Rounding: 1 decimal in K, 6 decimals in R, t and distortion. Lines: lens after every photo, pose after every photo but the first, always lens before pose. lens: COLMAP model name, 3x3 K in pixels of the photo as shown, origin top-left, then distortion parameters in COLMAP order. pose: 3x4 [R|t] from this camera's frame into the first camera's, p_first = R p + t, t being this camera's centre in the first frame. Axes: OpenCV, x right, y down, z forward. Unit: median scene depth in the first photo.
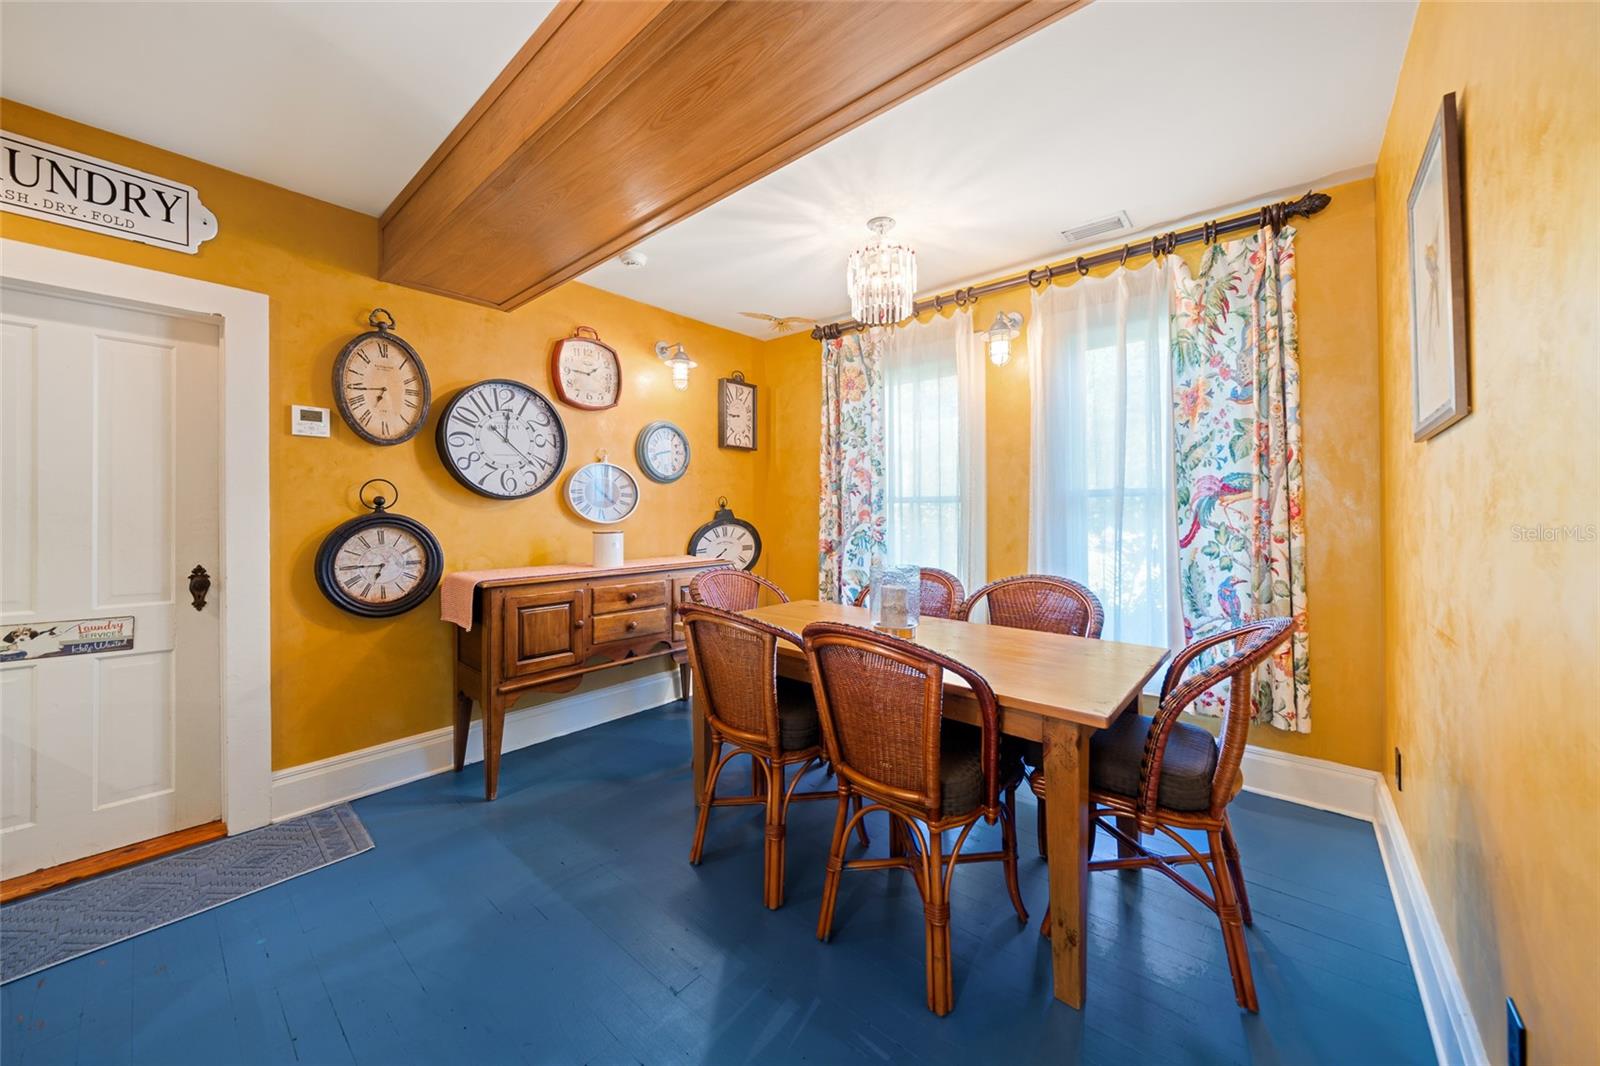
lens RADIAL K [[608.9, 0, 802.7], [0, 608.9, 511.5], [0, 0, 1]] dist [0.001061, 0.000262]
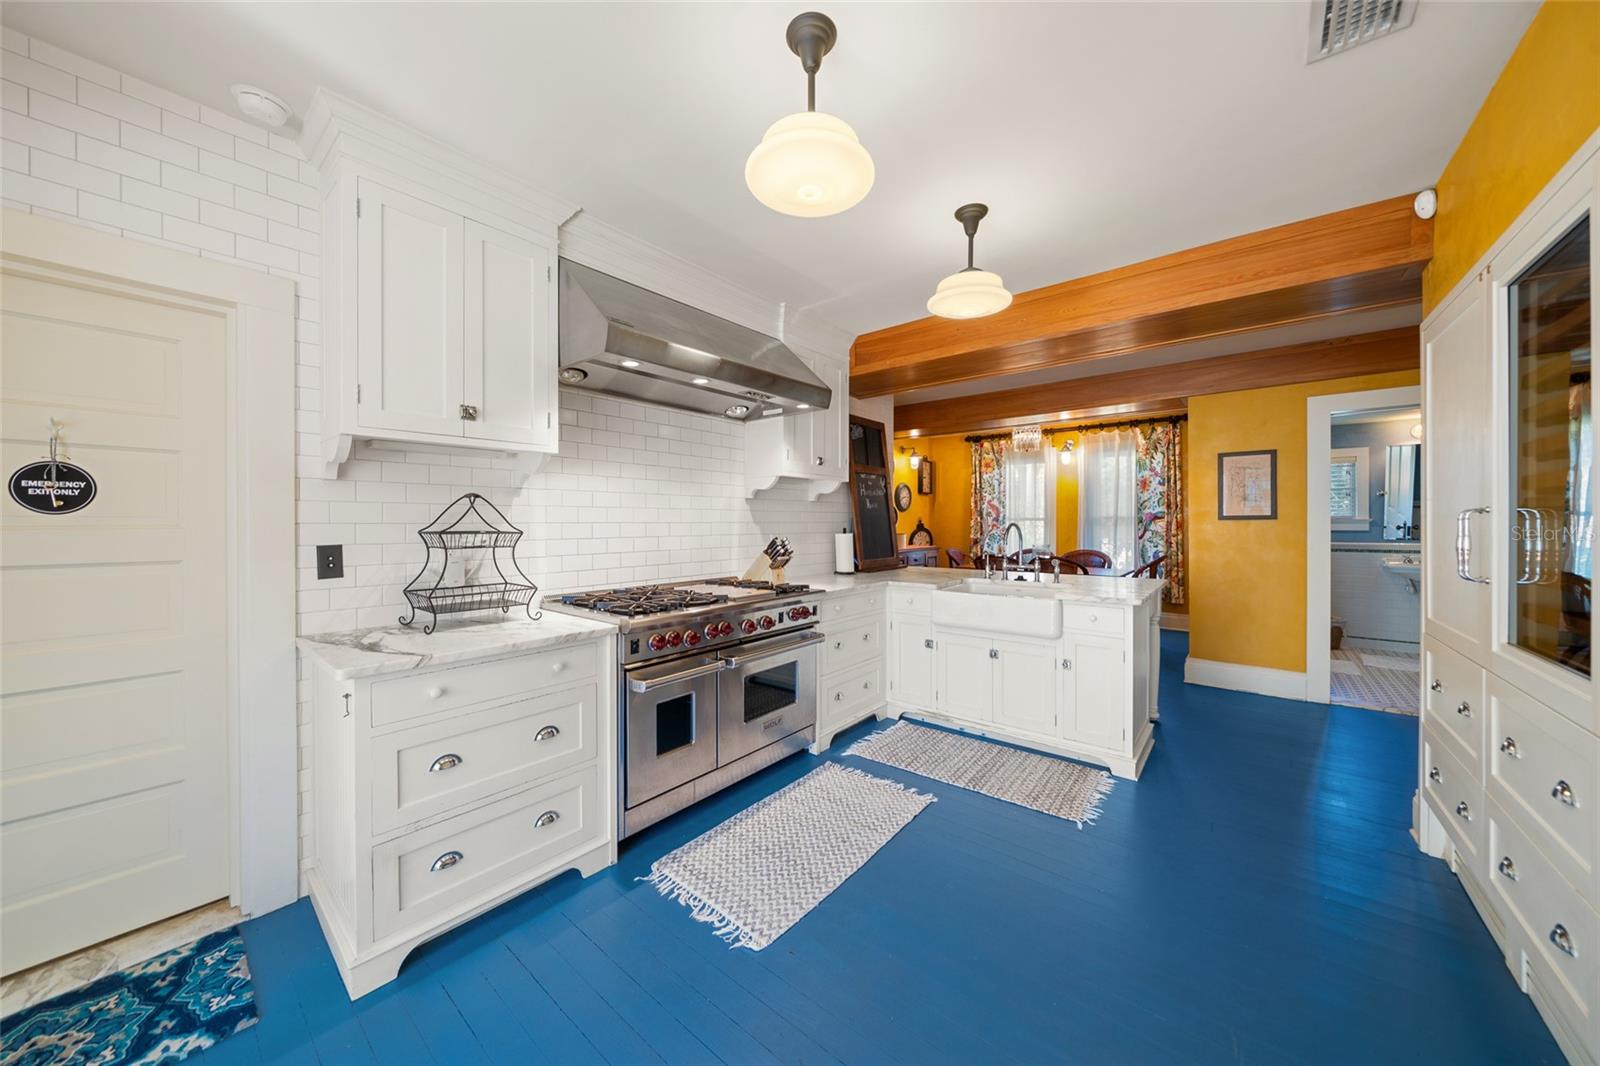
lens RADIAL K [[557.8, 0, 801.9], [0, 557.8, 529.2], [0, 0, 1]] dist [0.000472, 0.000121]
pose [[0.999950, 0.000825, -0.009956, -0.821280], [-0.000657, 0.999857, 0.016874, -0.023859], [0.009968, -0.016867, 0.999808, -1.438146]]
